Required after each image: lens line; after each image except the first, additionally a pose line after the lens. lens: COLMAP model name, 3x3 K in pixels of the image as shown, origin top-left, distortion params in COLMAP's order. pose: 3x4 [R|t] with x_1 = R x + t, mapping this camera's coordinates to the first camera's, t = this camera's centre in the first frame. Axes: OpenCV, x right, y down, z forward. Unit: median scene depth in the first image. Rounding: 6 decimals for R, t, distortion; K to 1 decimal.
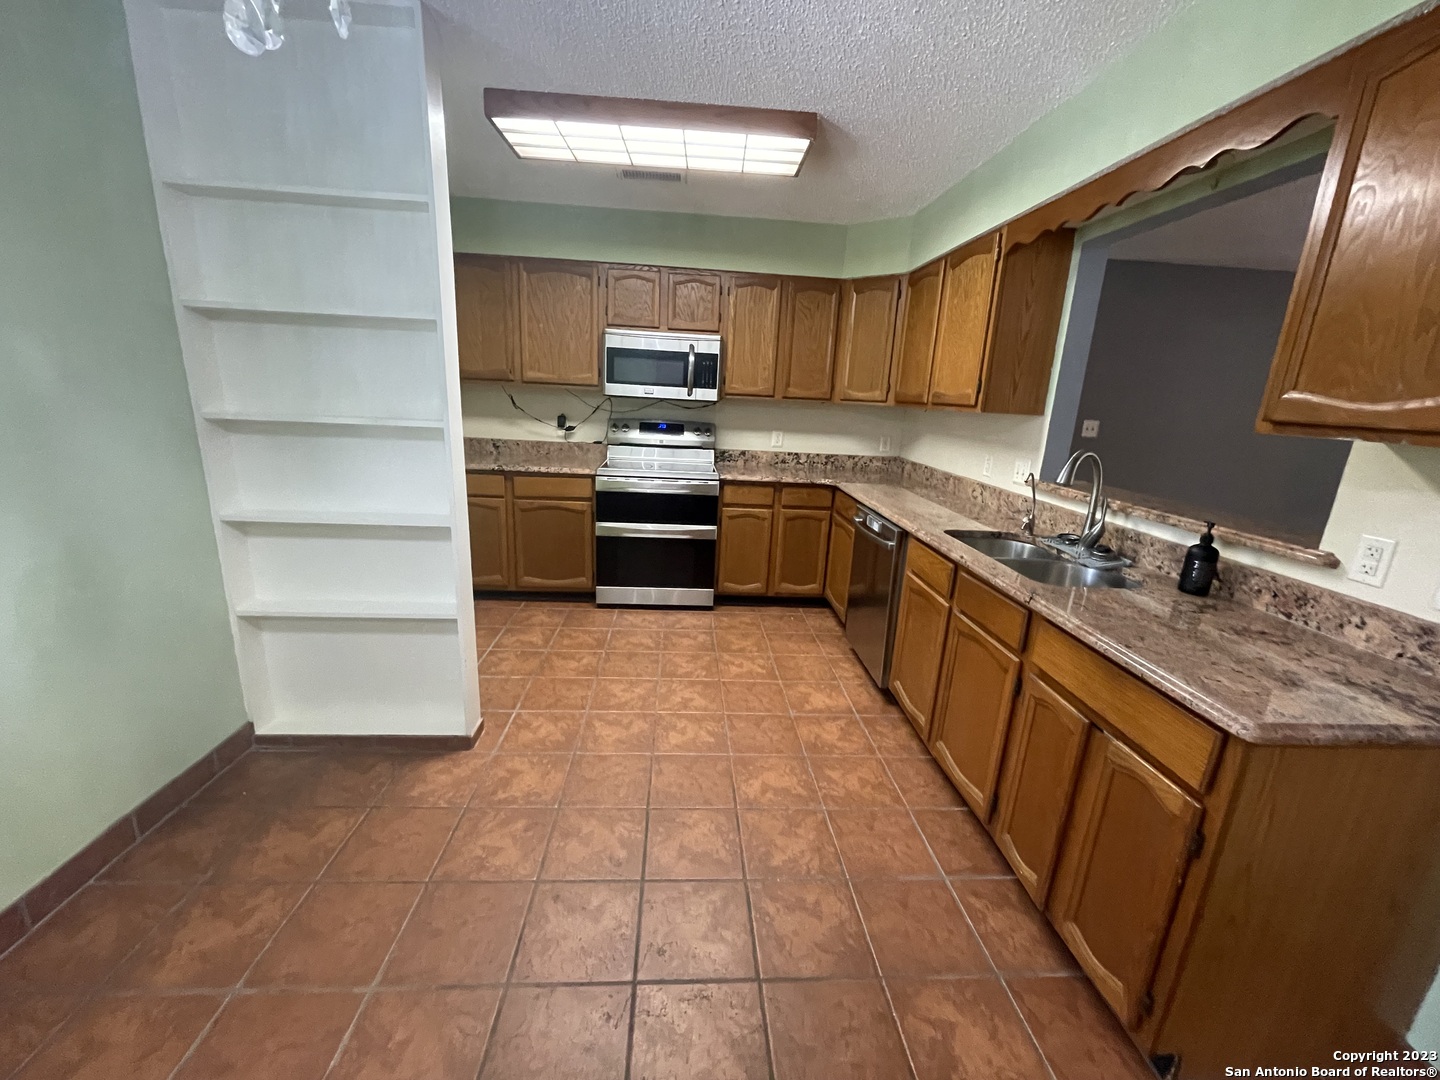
lens RADIAL K [[579.4, 0, 722.9], [0, 579.4, 539.6], [0, 0, 1]] dist [0.001616, -0.000196]
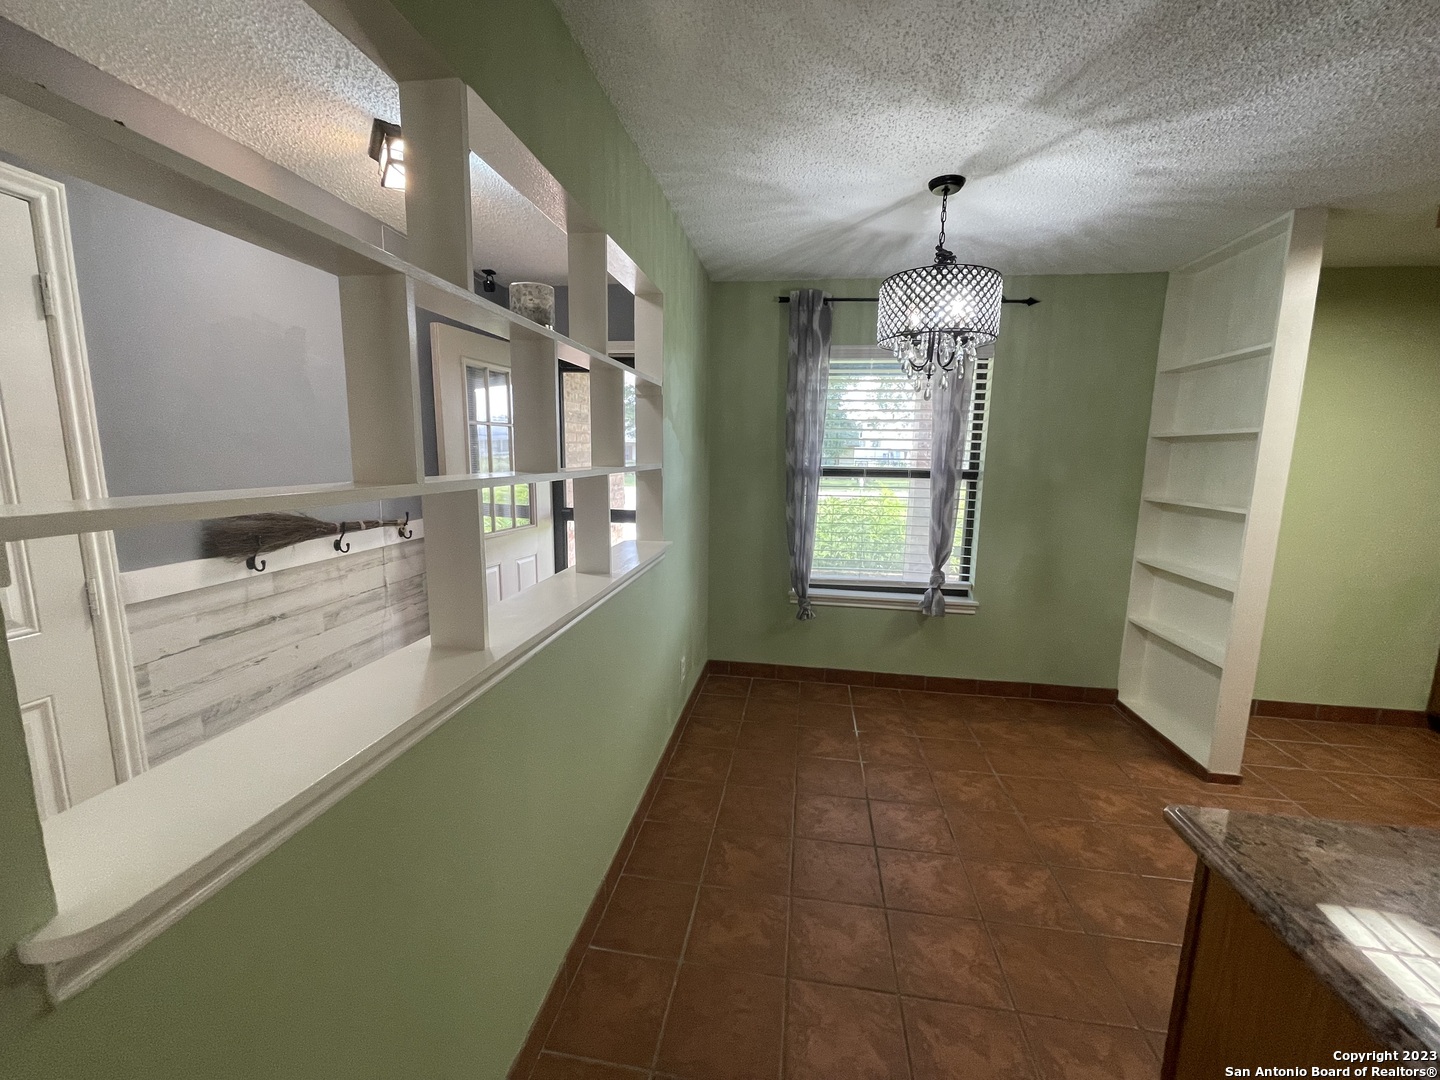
lens RADIAL K [[579.4, 0, 718.1], [0, 579.4, 543.1], [0, 0, 1]] dist [0.001616, -0.000196]
pose [[-0.222447, 0.090294, -0.970755, 0.979701], [-0.275101, 0.949428, 0.151349, -0.003074], [0.935327, 0.300723, -0.186357, 0.173052]]
